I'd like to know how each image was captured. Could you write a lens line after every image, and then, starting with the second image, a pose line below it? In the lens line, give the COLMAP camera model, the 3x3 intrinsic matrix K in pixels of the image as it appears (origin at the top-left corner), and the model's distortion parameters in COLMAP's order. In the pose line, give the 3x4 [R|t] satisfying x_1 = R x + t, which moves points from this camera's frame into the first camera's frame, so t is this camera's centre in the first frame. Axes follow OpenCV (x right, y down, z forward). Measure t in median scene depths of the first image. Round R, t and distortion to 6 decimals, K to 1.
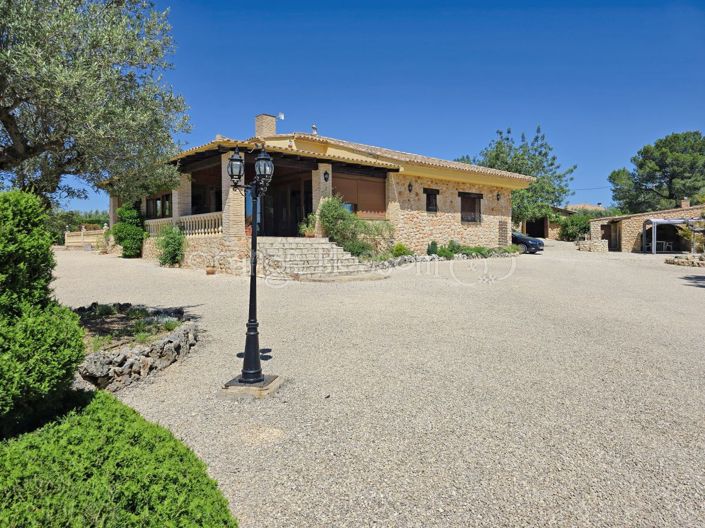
lens RADIAL K [[469.6, 0, 352.8], [0, 469.6, 246.5], [0, 0, 1]] dist [0.001201, -0.002392]
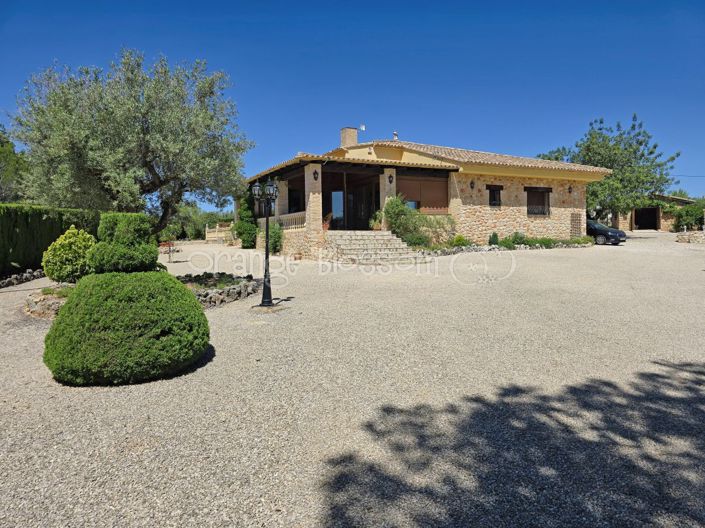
lens RADIAL K [[474.1, 0, 352.5], [0, 474.1, 264.0], [0, 0, 1]] dist [-0.003997, -0.004577]
pose [[0.964330, 0.006968, -0.264613, 0.151749], [0.005139, 0.998972, 0.045034, 0.010116], [0.264655, -0.044788, 0.963303, -0.175306]]
